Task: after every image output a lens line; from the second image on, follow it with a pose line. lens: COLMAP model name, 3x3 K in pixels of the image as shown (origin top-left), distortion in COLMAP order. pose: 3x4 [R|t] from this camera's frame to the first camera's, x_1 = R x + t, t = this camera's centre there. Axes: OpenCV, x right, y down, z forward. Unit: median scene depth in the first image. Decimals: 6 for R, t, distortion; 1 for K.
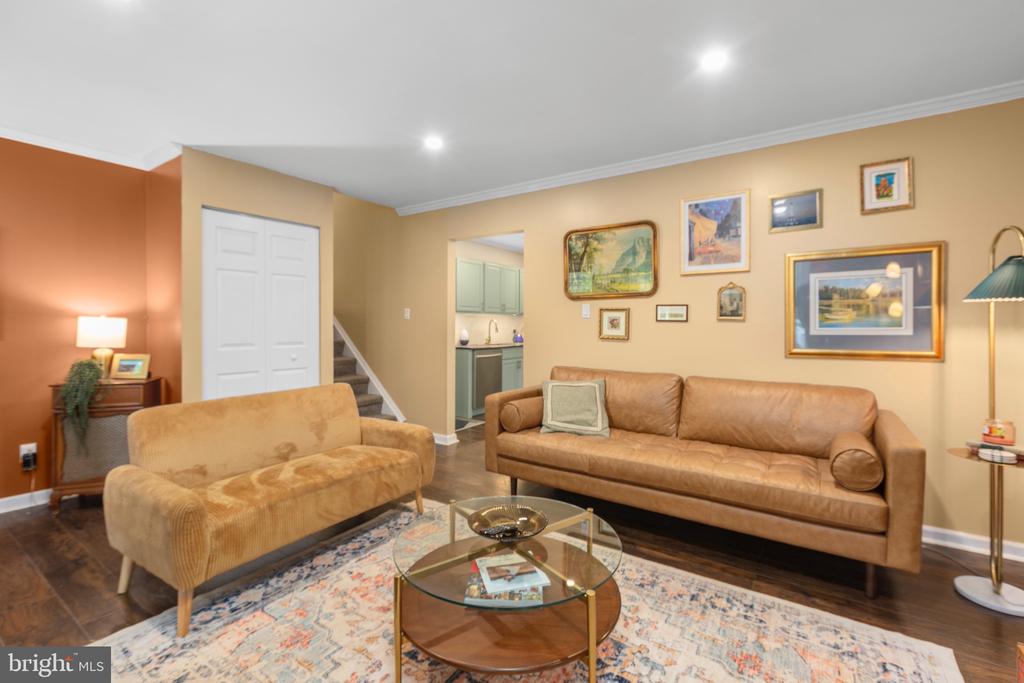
lens RADIAL K [[455.7, 0, 513.6], [0, 455.7, 323.6], [0, 0, 1]] dist [-0.001521, -0.000498]
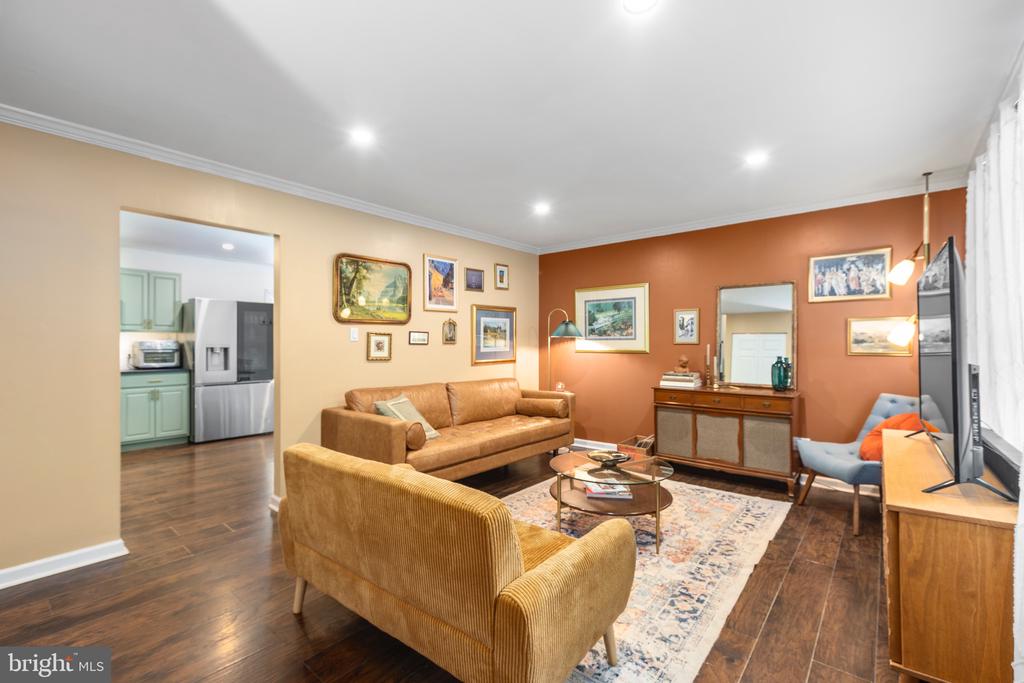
lens RADIAL K [[460.4, 0, 514.3], [0, 460.4, 331.0], [0, 0, 1]] dist [-0.000676, 0.000240]
pose [[0.092536, 0.022579, 0.995453, -0.975787], [-0.002412, 0.999745, -0.022452, -0.014199], [-0.995706, -0.000324, 0.092567, 0.618028]]
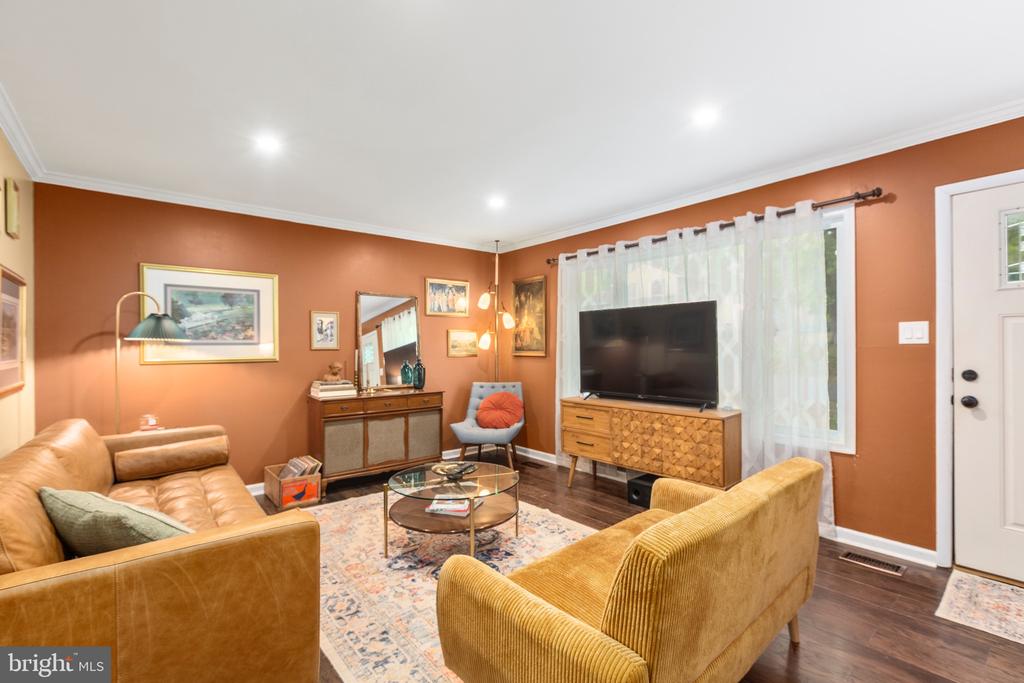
lens RADIAL K [[444.1, 0, 522.0], [0, 444.1, 348.5], [0, 0, 1]] dist [-0.004979, -0.000345]
pose [[-0.963493, 0.005481, 0.267676, -0.362622], [0.004938, 0.999984, -0.002701, -0.004507], [-0.267687, -0.001281, -0.963505, 1.291620]]
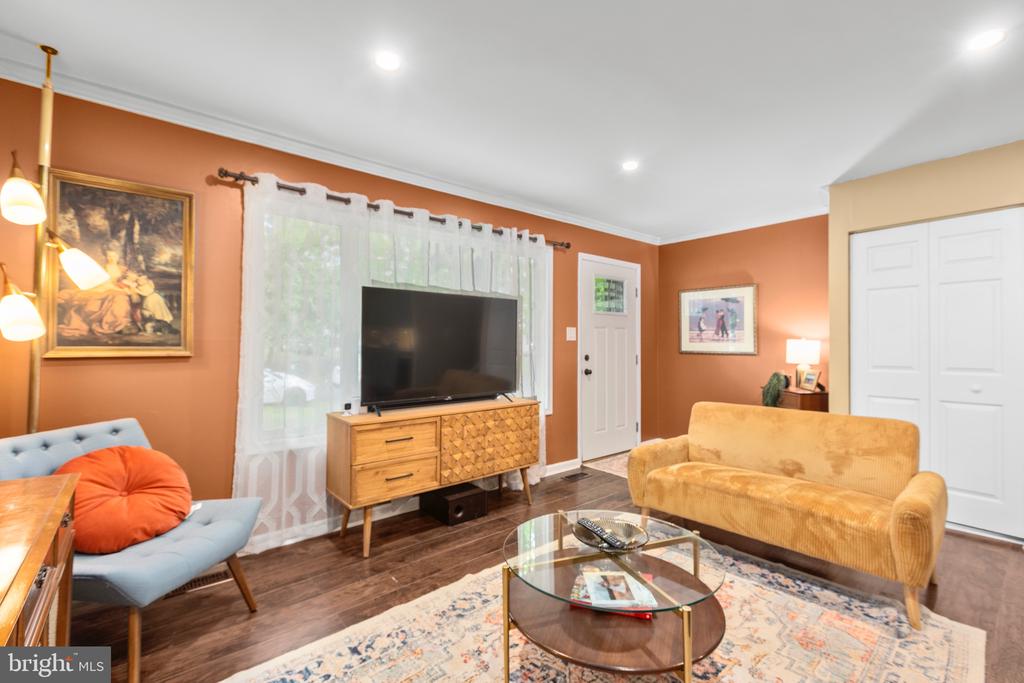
lens RADIAL K [[460.4, 0, 514.3], [0, 460.4, 331.0], [0, 0, 1]] dist [-0.000676, 0.000240]
pose [[-0.267291, -0.024202, -0.963312, 0.557455], [0.000549, 0.999681, -0.025268, -0.004283], [0.963616, -0.007282, -0.267192, 0.551504]]
